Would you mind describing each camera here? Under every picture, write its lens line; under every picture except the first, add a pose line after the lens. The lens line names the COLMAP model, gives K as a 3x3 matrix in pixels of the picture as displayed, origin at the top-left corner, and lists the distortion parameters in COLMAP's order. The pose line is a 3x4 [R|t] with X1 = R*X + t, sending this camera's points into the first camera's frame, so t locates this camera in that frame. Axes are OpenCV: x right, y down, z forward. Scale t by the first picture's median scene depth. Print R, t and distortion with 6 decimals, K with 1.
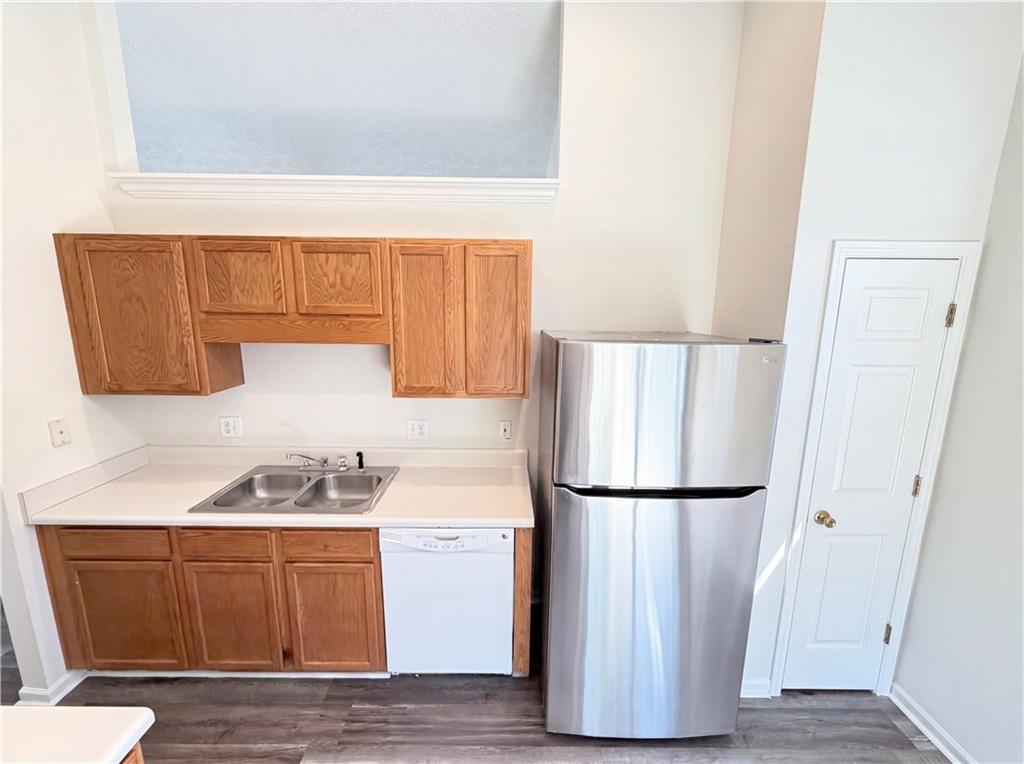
lens RADIAL K [[405.3, 0, 512.0], [0, 405.3, 382.0], [0, 0, 1]] dist [-0.003540, 0.000066]
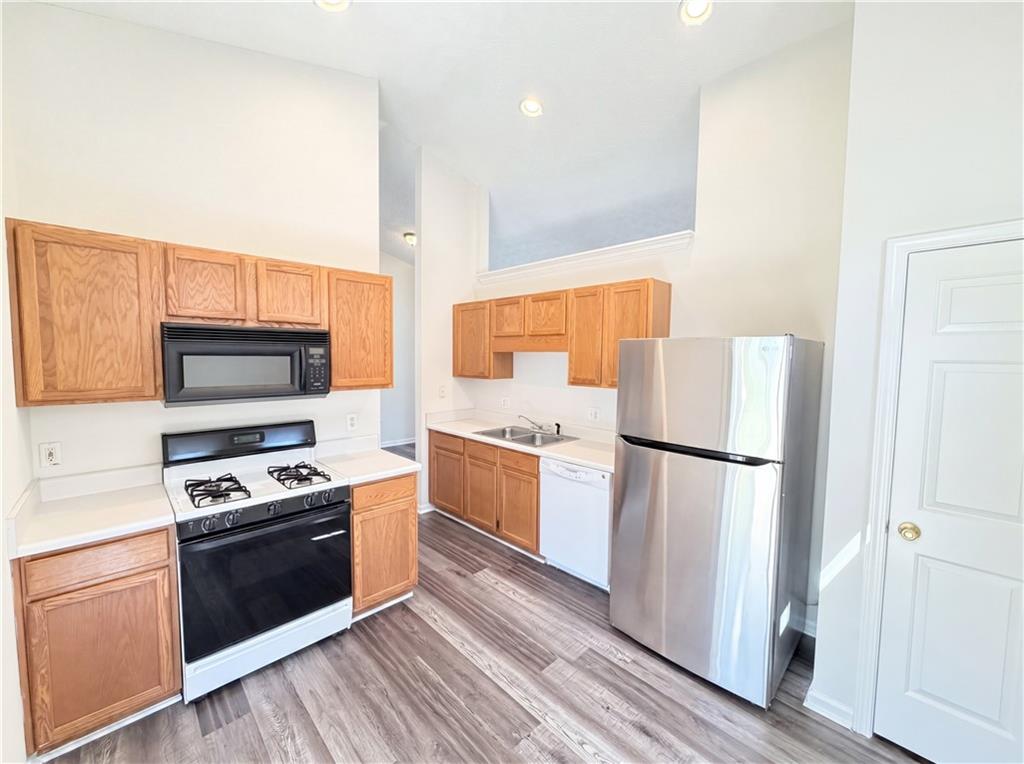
lens RADIAL K [[405.3, 0, 512.0], [0, 405.3, 382.0], [0, 0, 1]] dist [-0.003540, 0.000066]
pose [[0.696245, 0.043775, -0.716468, 0.740982], [-0.133401, 0.988641, -0.069231, 0.175862], [0.705299, 0.143779, 0.694177, -0.283831]]
